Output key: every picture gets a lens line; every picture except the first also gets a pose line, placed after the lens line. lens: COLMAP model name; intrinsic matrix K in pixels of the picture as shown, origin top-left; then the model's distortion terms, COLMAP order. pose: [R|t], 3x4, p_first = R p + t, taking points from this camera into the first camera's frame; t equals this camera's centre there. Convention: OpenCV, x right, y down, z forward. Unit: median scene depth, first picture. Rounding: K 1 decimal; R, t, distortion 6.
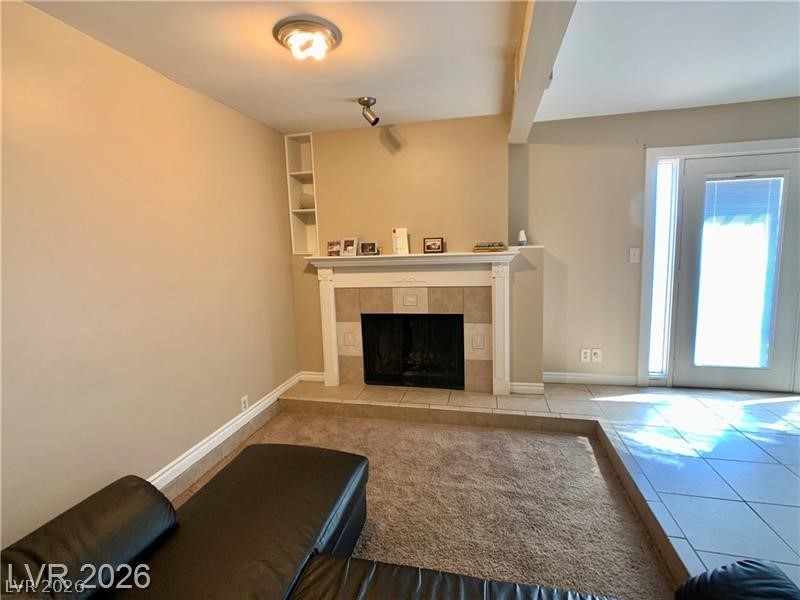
lens RADIAL K [[396.3, 0, 398.0], [0, 396.3, 286.8], [0, 0, 1]] dist [-0.009908, 0.000462]
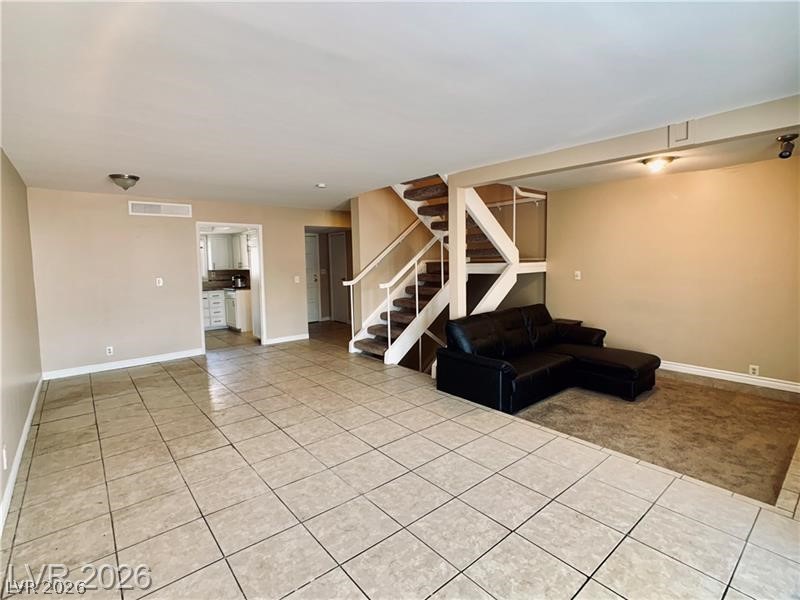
lens RADIAL K [[396.3, 0, 398.0], [0, 396.3, 286.8], [0, 0, 1]] dist [-0.009908, 0.000462]
pose [[-0.603521, 0.099178, -0.791155, 1.319220], [-0.060893, 0.983603, 0.169755, -0.141459], [0.795019, 0.150626, -0.587586, 0.708470]]
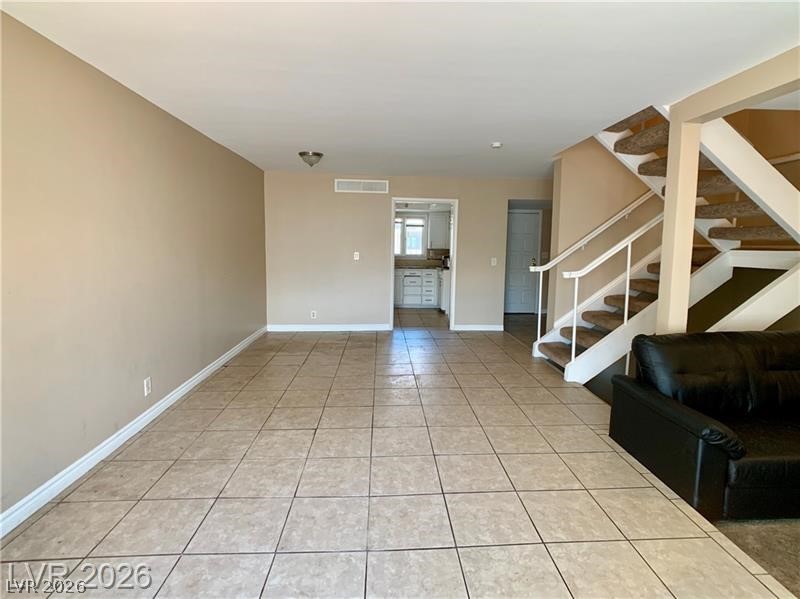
lens RADIAL K [[417.0, 0, 408.4], [0, 417.0, 281.7], [0, 0, 1]] dist [-0.014228, -0.000569]
pose [[-0.958176, 0.043360, -0.282875, 0.906102], [-0.019837, 0.976015, 0.216799, -0.108922], [0.285490, 0.213343, -0.934334, 0.741447]]
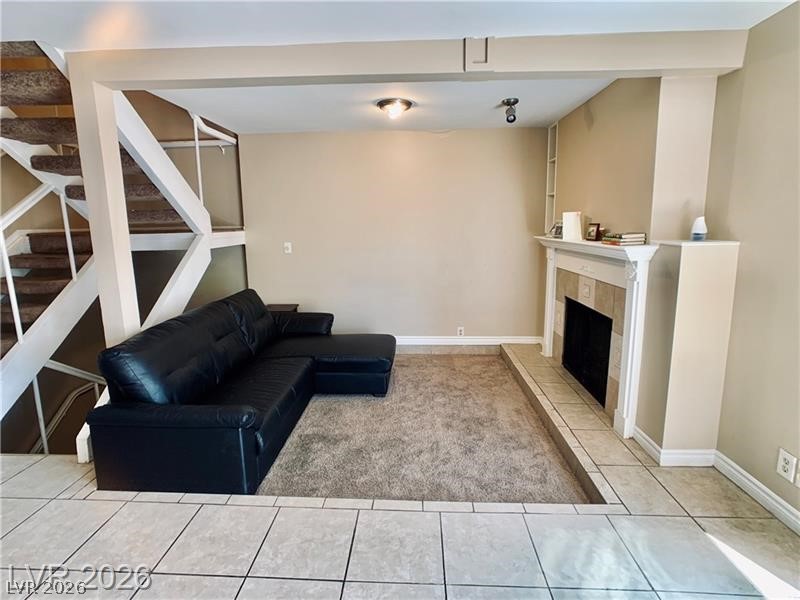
lens RADIAL K [[396.3, 0, 398.0], [0, 396.3, 286.8], [0, 0, 1]] dist [-0.009908, 0.000462]
pose [[0.178807, 0.187313, -0.965889, 0.897062], [-0.112566, 0.979159, 0.169048, -0.087712], [0.977424, 0.078499, 0.196166, 0.426342]]
